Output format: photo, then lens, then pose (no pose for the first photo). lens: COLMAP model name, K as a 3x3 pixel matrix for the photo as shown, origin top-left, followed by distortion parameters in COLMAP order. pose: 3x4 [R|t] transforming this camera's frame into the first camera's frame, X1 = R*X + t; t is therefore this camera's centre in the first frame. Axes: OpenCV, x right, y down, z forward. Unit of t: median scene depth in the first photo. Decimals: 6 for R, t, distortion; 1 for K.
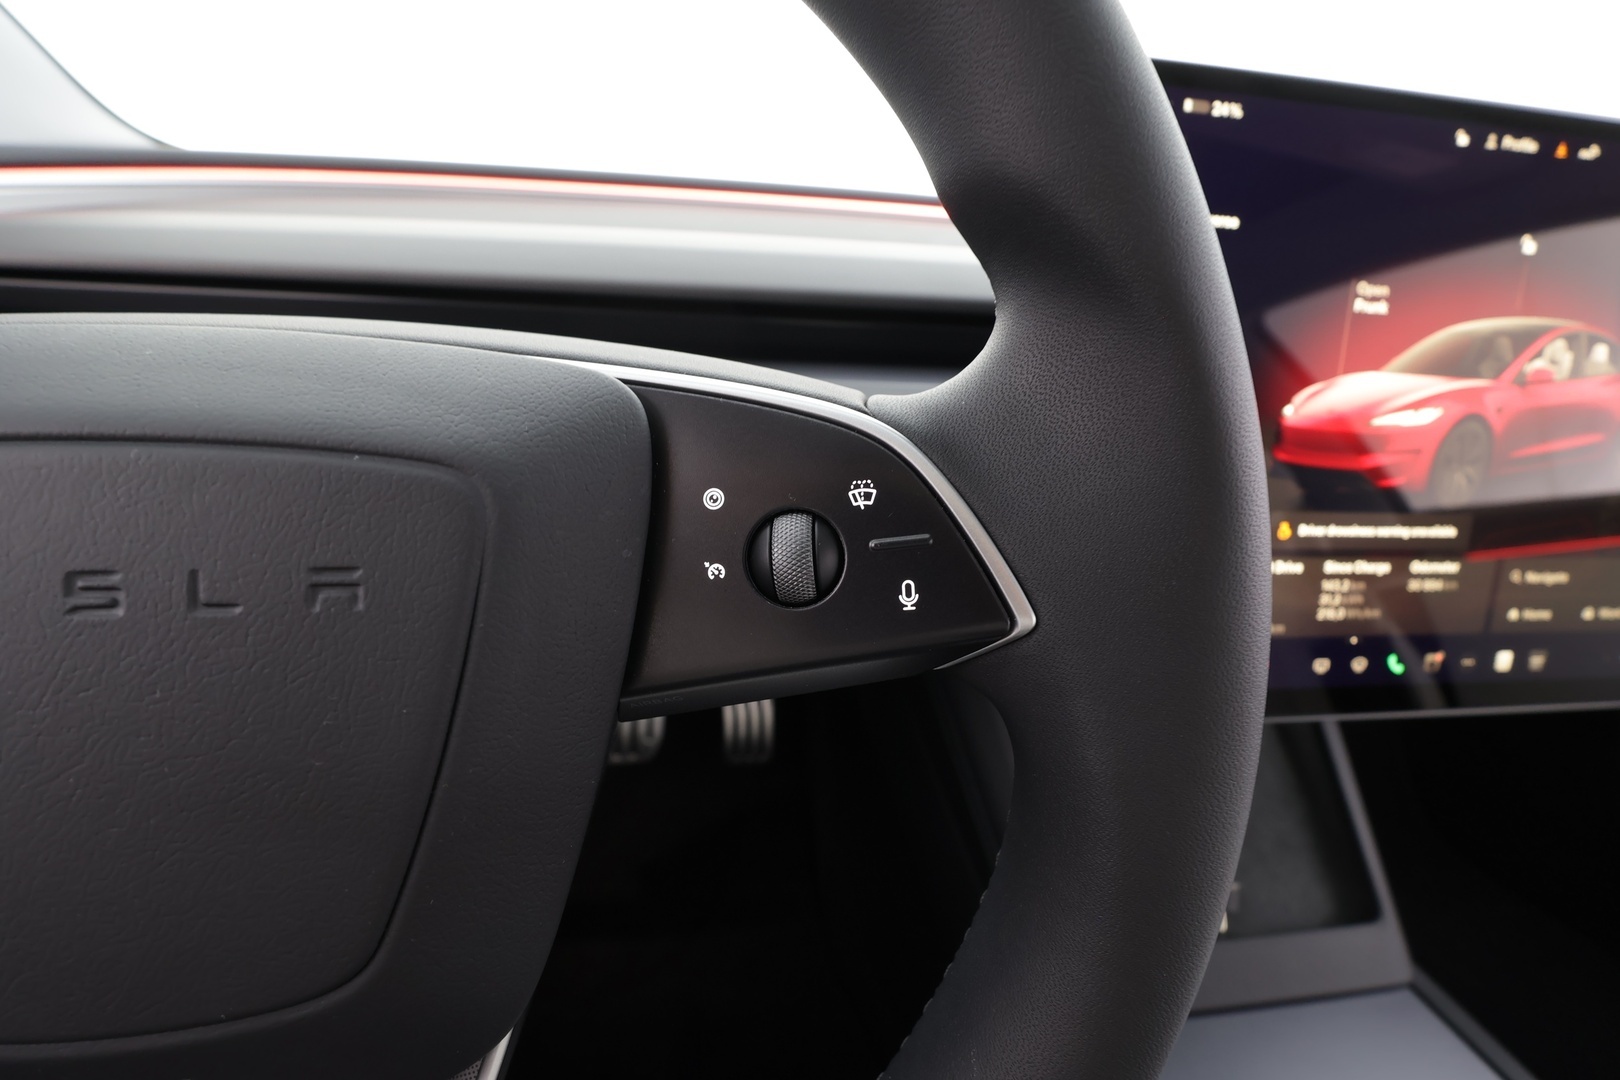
lens RADIAL K [[724.3, 0, 817.5], [0, 724.3, 563.6], [0, 0, 1]] dist [-0.001036, -0.000103]
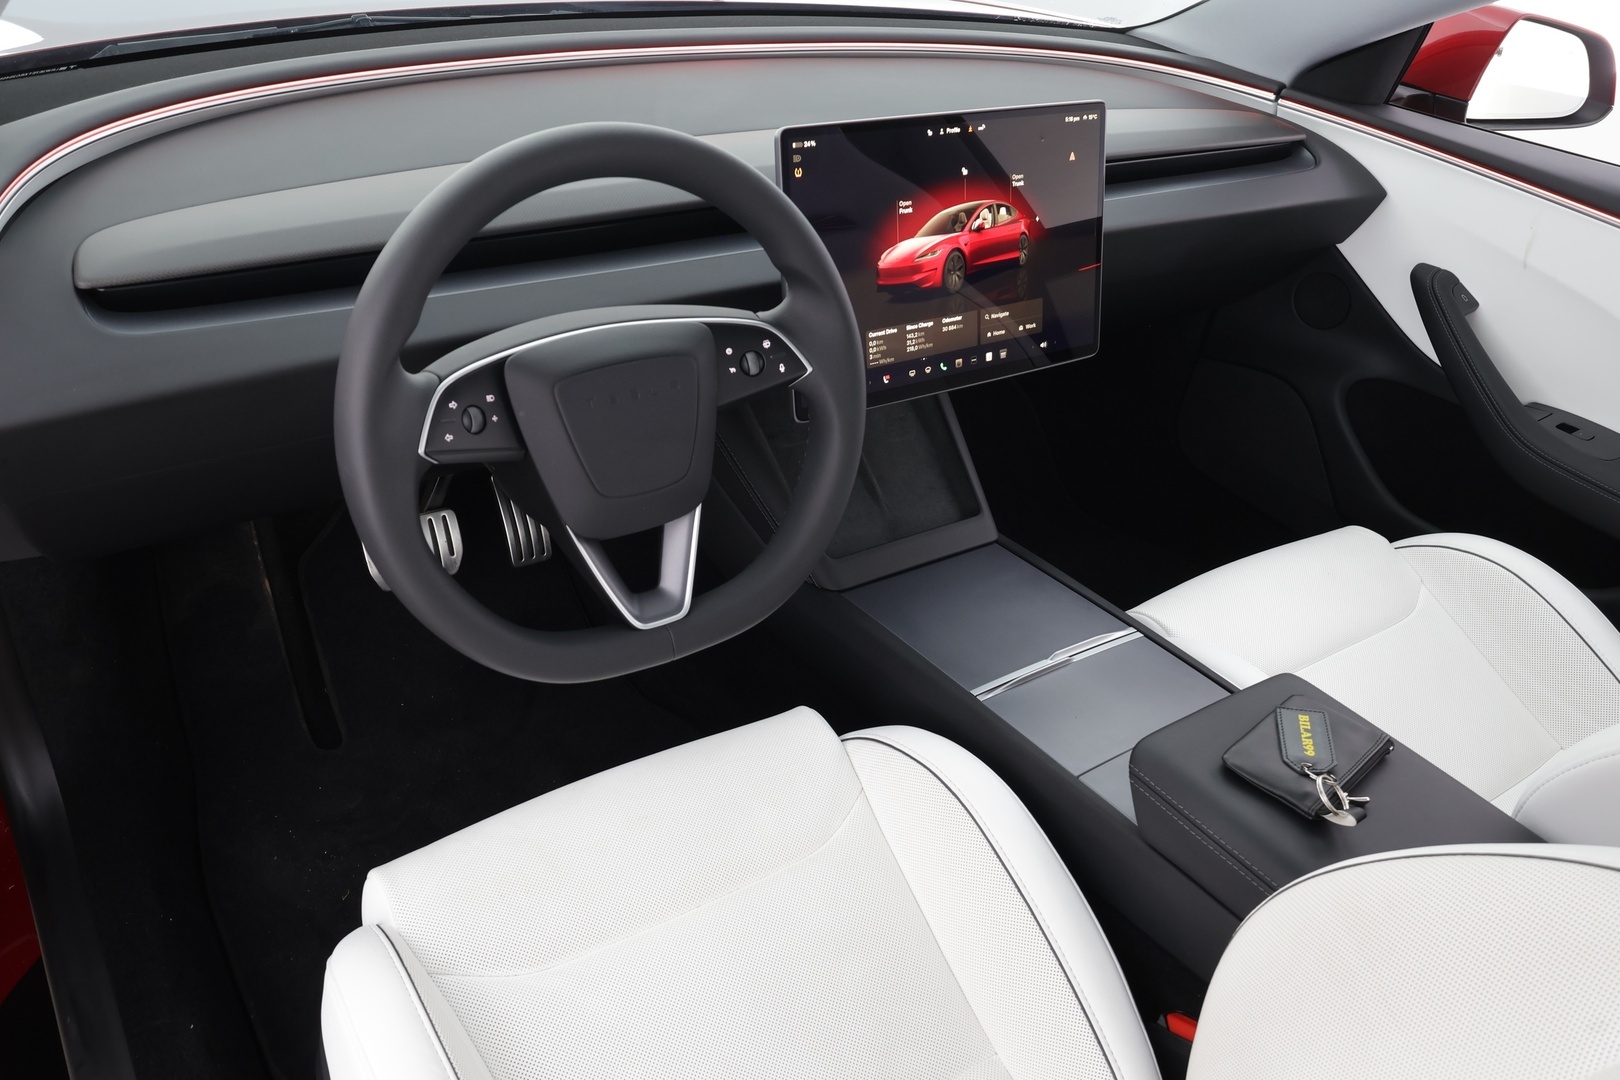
lens RADIAL K [[1233.1, 0, 810.0], [0, 1233.1, 540.0], [0, 0, 1]] dist [-0.011594, -0.005640]
pose [[0.903218, -0.218881, 0.369173, -1.077090], [0.152231, 0.967637, 0.201259, -0.168670], [-0.401277, -0.125581, 0.907307, -2.340208]]
